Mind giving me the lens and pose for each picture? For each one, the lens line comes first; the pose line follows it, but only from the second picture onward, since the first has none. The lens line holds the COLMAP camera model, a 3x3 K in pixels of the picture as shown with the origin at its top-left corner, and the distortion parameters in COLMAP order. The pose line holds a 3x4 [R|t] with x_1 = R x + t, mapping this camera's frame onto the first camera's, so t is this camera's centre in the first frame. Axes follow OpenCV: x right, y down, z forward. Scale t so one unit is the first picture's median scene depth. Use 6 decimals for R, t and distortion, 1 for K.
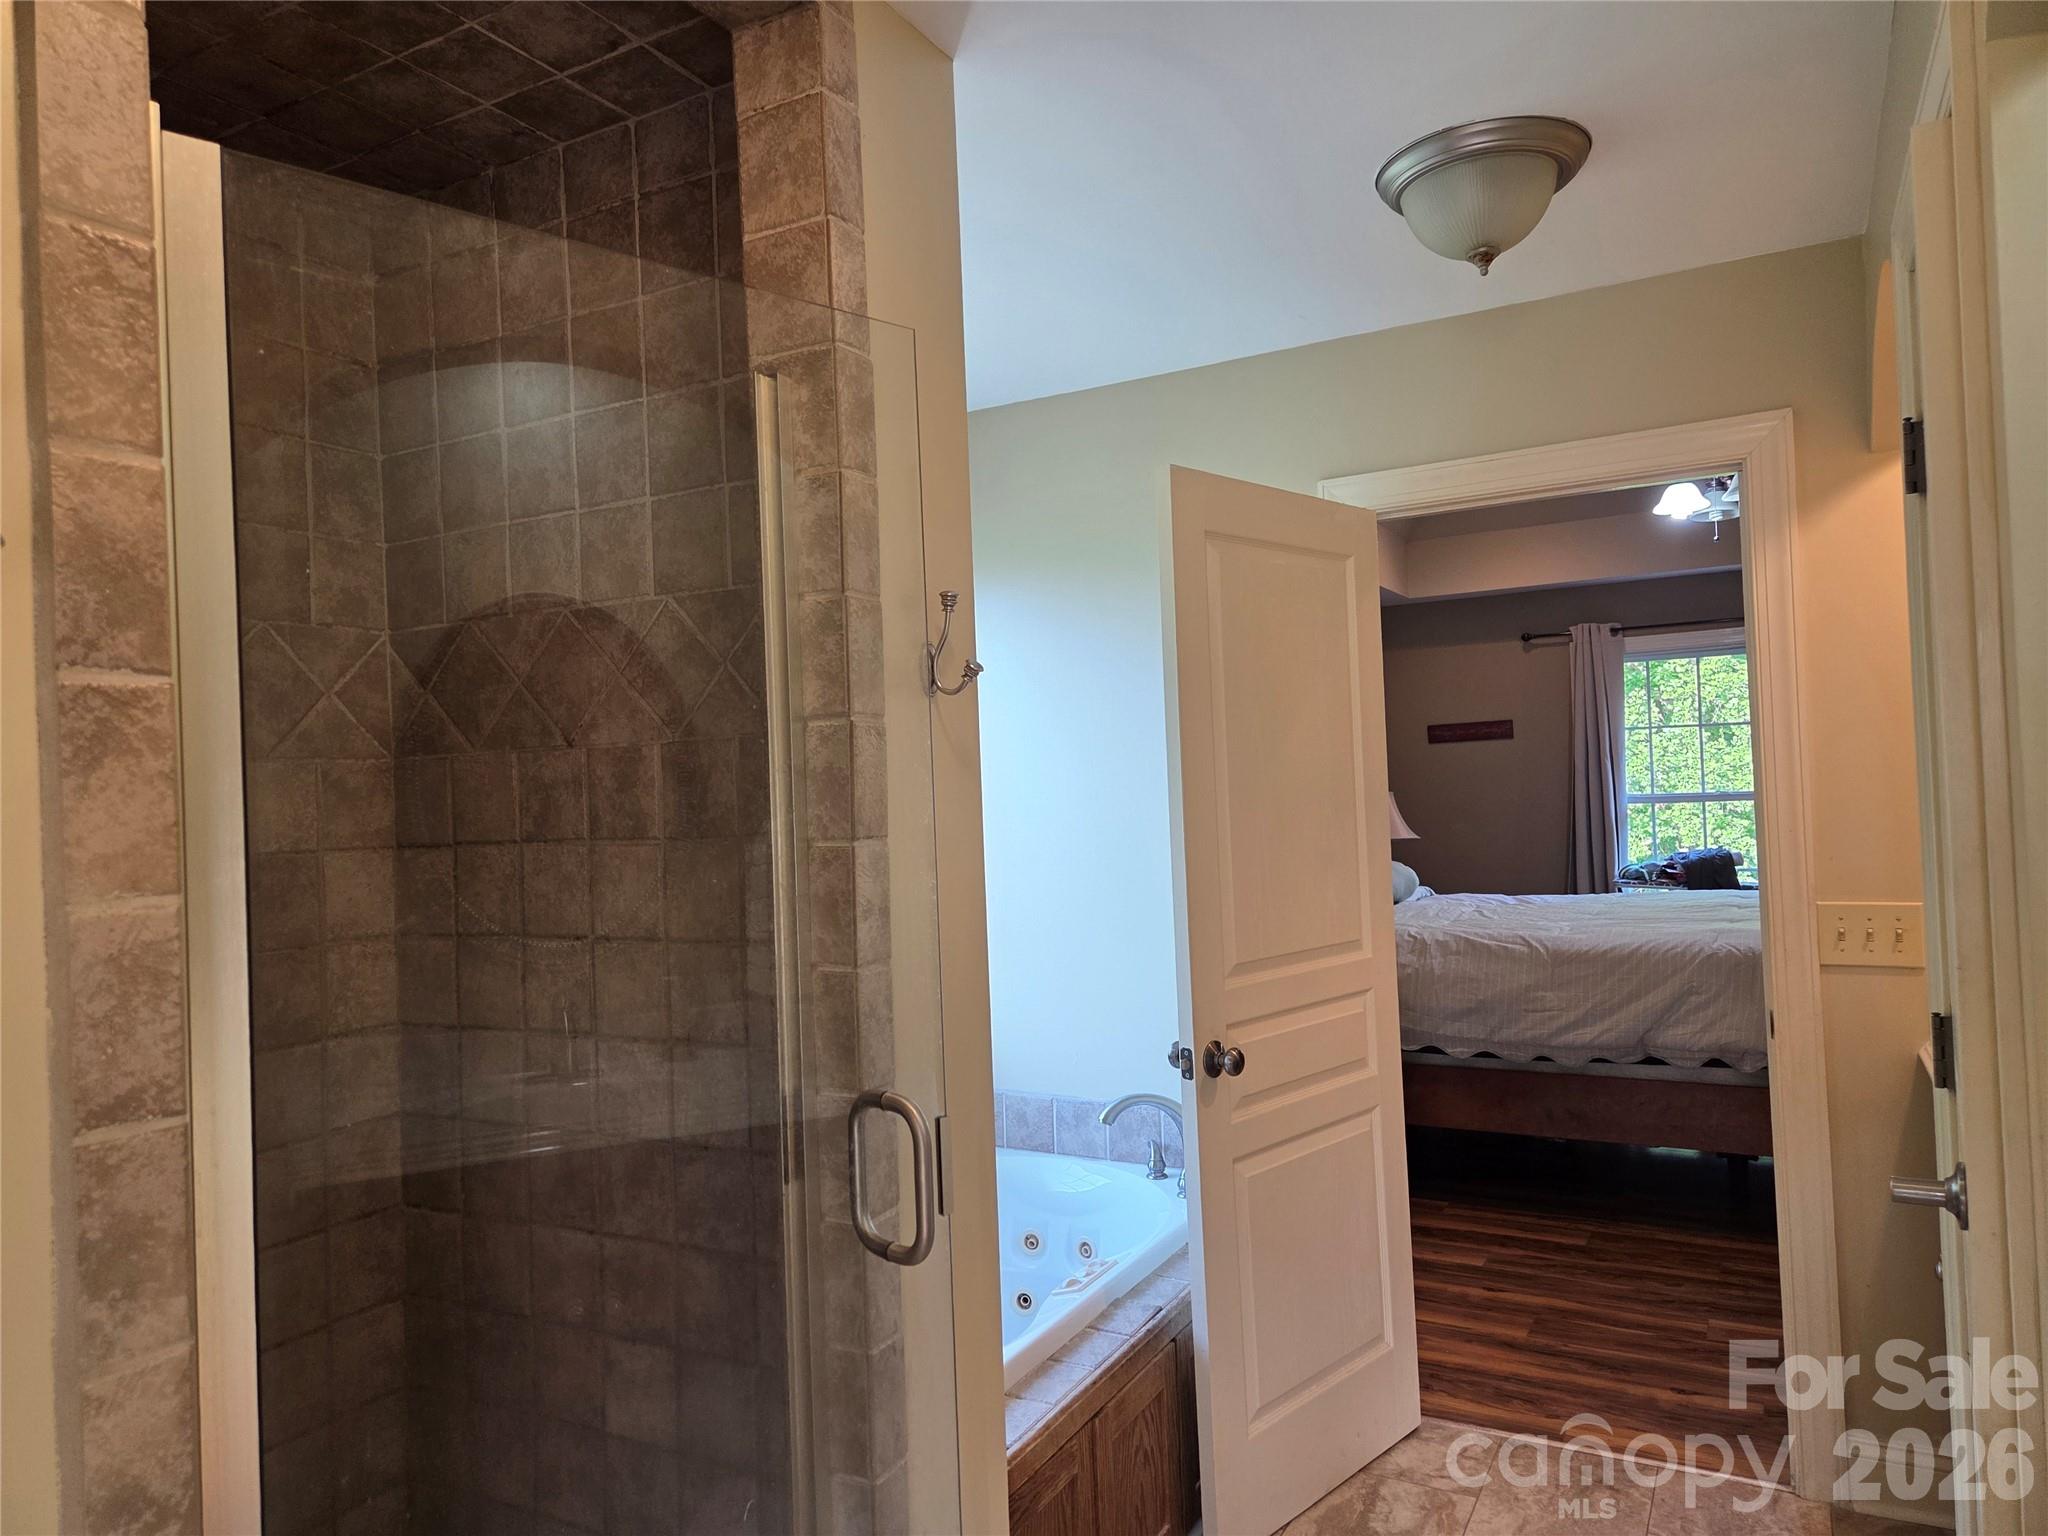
lens RADIAL K [[1376.2, 0, 1029.1], [0, 1376.2, 763.2], [0, 0, 1]] dist [0.085461, -0.091382]
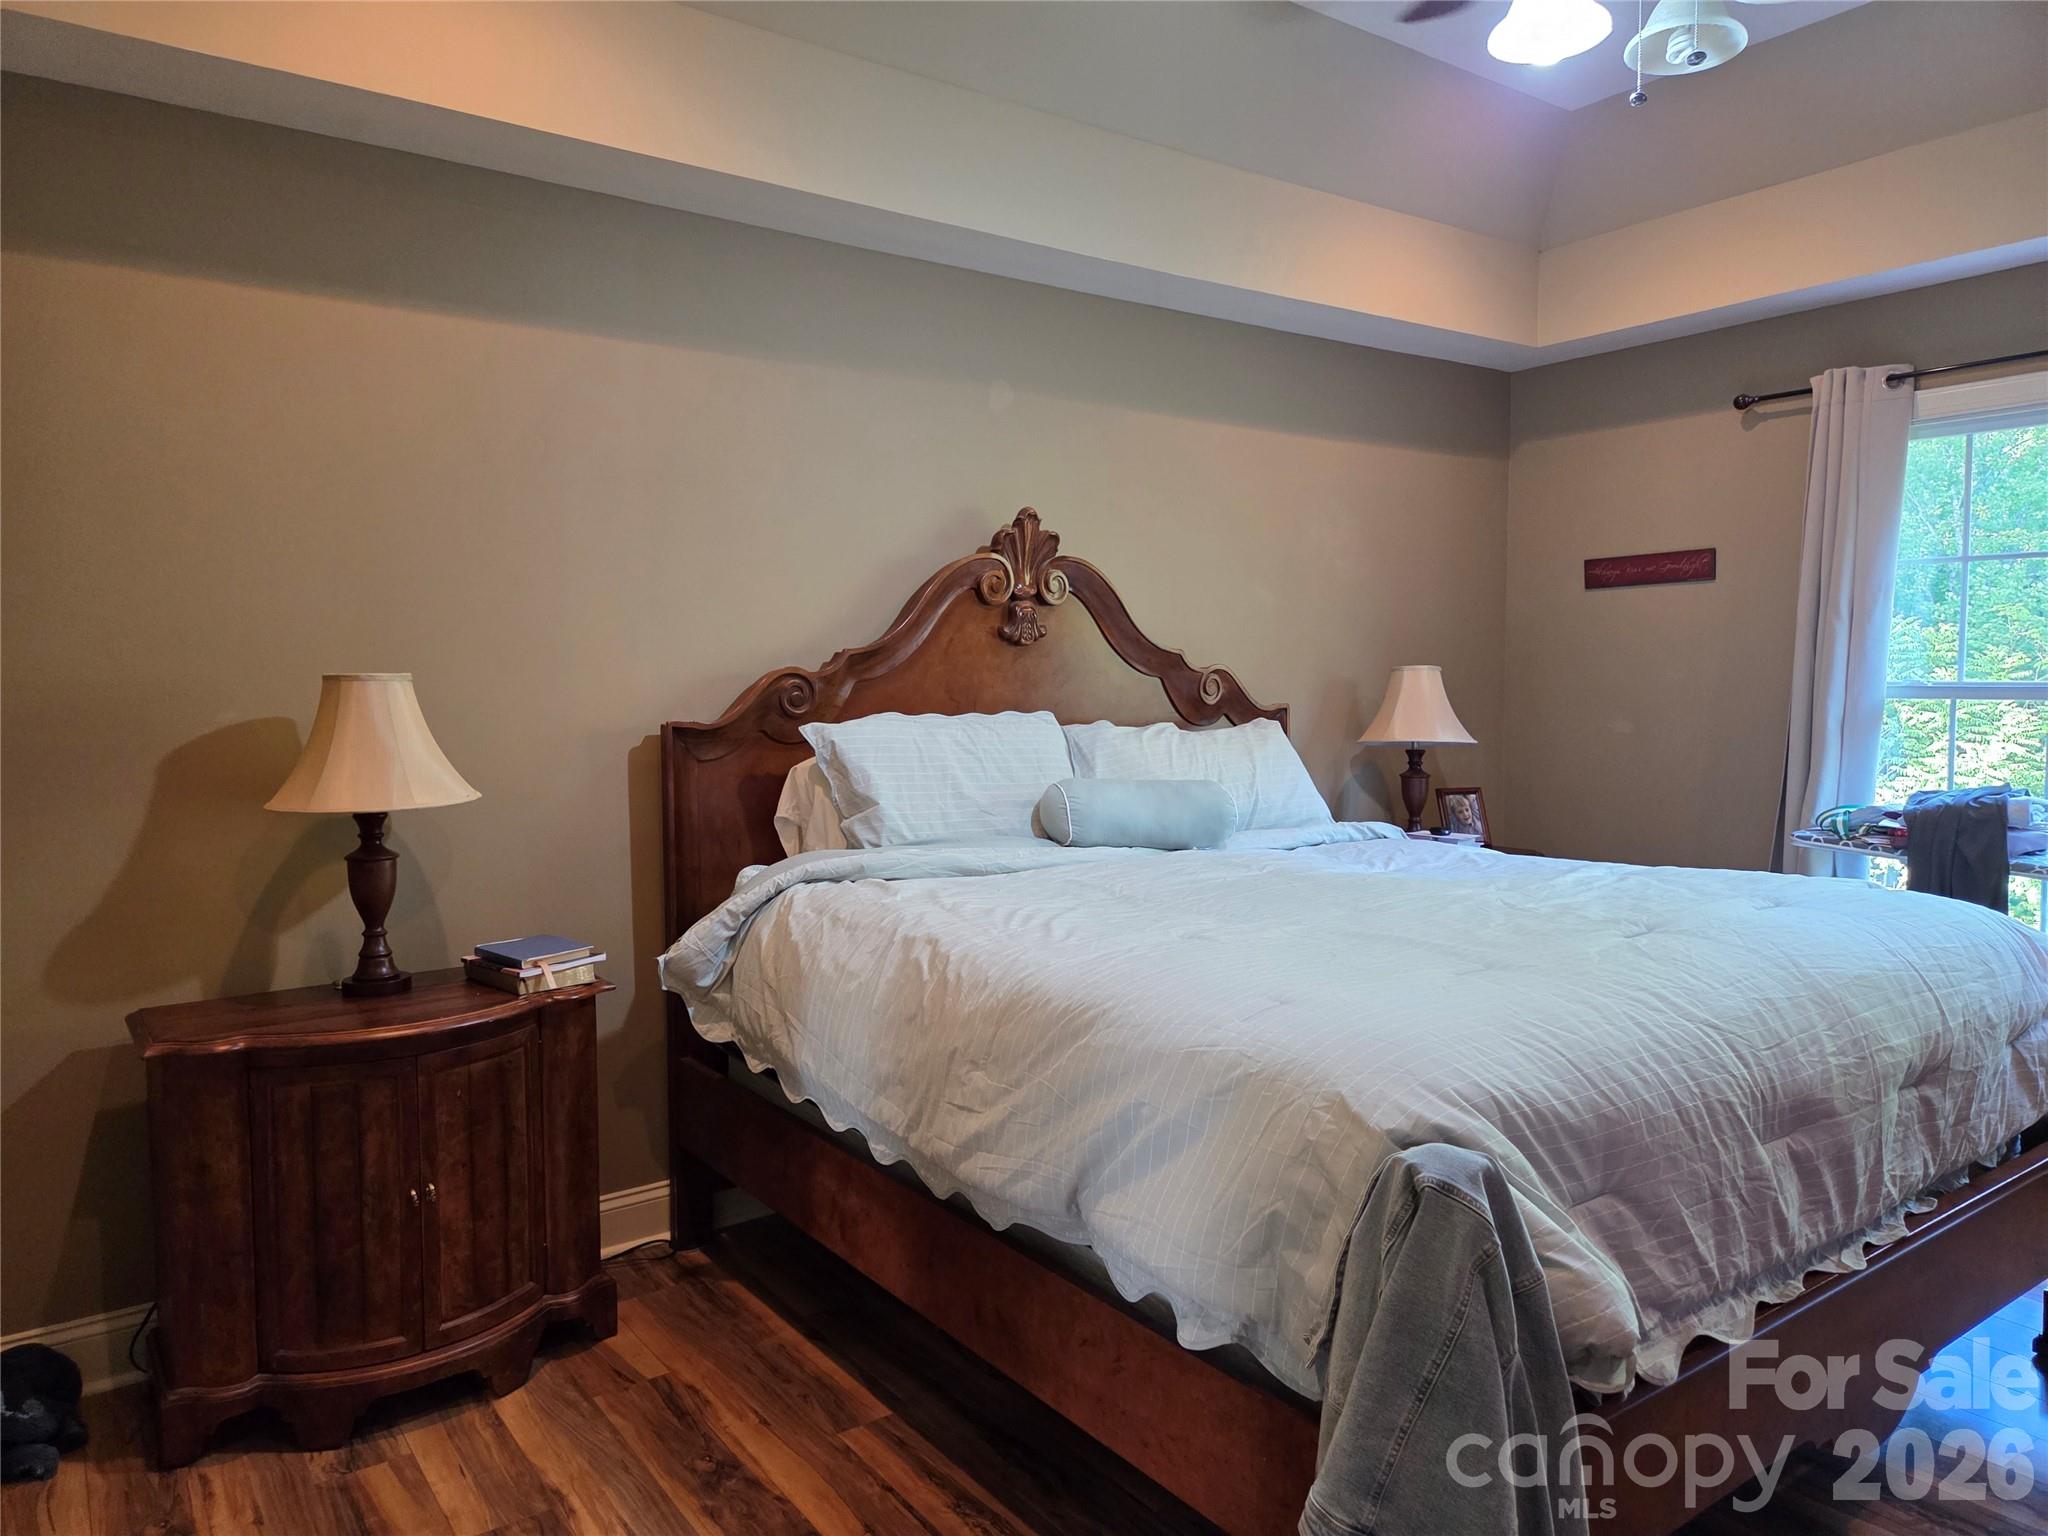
lens RADIAL K [[1376.2, 0, 1029.1], [0, 1376.2, 763.2], [0, 0, 1]] dist [0.085461, -0.091382]
pose [[0.901916, 0.061607, -0.427495, 0.354296], [-0.018550, 0.994387, 0.104167, 0.003065], [0.431513, -0.086020, 0.897996, 0.345904]]
